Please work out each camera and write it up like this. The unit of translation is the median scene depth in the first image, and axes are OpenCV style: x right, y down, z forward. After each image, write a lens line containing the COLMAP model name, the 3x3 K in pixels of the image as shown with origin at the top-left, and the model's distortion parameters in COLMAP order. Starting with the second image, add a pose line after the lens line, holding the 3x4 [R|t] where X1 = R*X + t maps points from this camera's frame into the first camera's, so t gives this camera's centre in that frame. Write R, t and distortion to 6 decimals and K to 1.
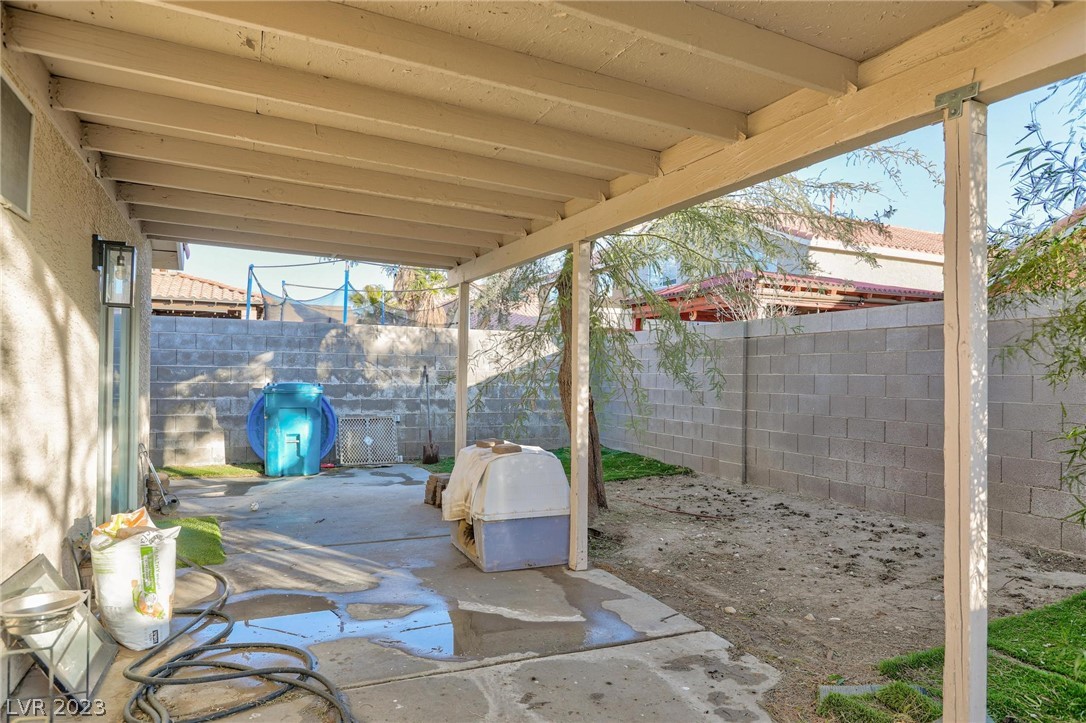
lens RADIAL K [[677.5, 0, 543.0], [0, 677.5, 361.5], [0, 0, 1]] dist [-0.029820, 0.000697]
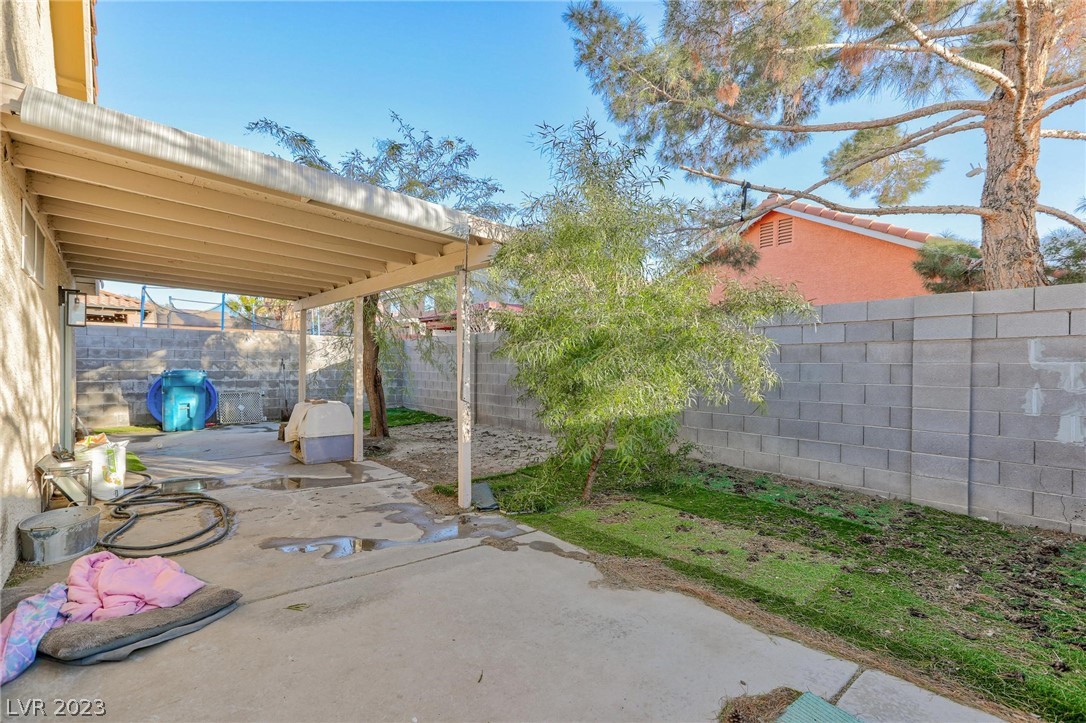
lens RADIAL K [[500.8, 0, 549.6], [0, 500.8, 368.2], [0, 0, 1]] dist [0.000442, -0.000207]
pose [[0.957449, -0.005120, 0.288558, 0.091962], [-0.002507, 0.999657, 0.026057, -0.003800], [-0.288592, -0.025672, 0.957108, -0.313758]]
